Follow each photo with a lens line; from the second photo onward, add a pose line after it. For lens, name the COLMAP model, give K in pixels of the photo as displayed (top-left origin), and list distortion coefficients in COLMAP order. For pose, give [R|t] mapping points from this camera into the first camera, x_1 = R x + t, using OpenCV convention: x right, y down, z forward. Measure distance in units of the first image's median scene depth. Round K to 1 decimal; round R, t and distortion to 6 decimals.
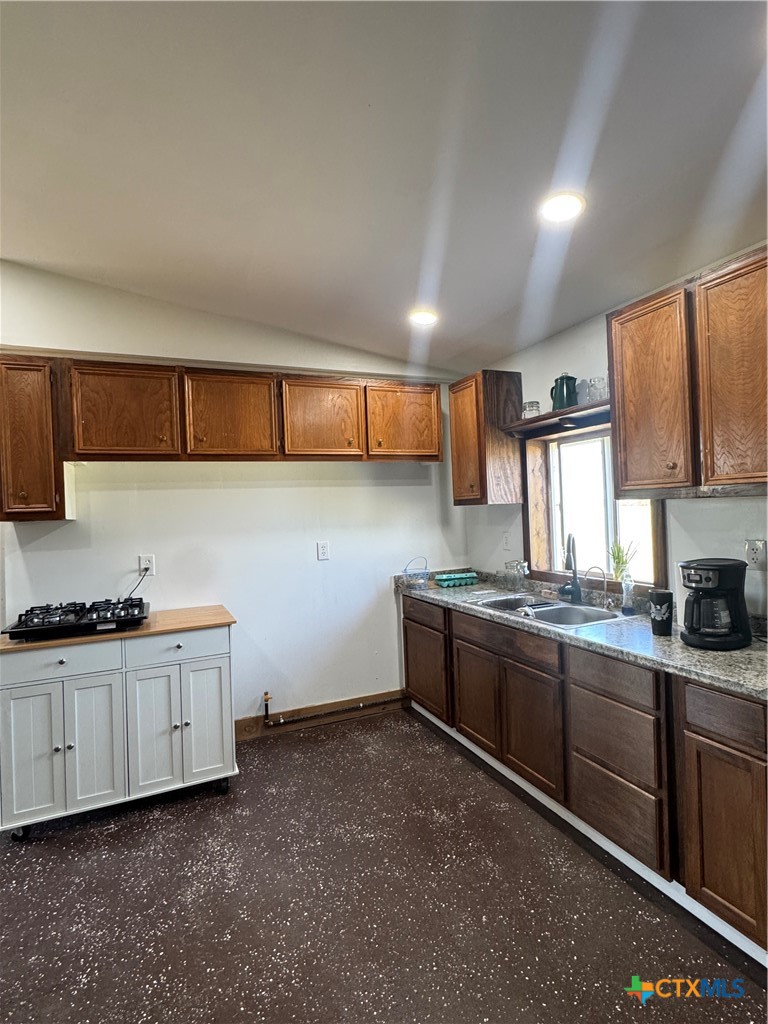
lens RADIAL K [[496.0, 0, 381.6], [0, 496.0, 510.6], [0, 0, 1]] dist [-0.002197, -0.000307]
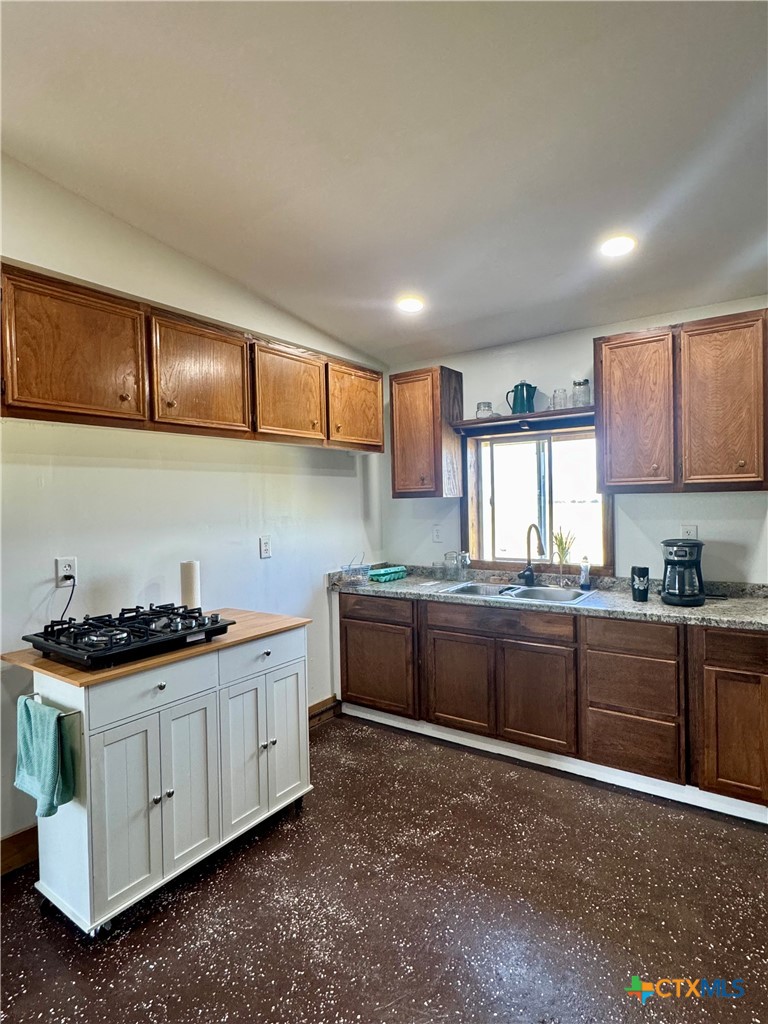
lens RADIAL K [[538.6, 0, 384.1], [0, 538.6, 510.2], [0, 0, 1]] dist [-0.004935, 0.000752]
pose [[0.861265, 0.009548, 0.508066, -0.514779], [-0.008437, 0.999954, -0.004490, 0.023094], [-0.508086, -0.000420, 0.861306, 0.114003]]
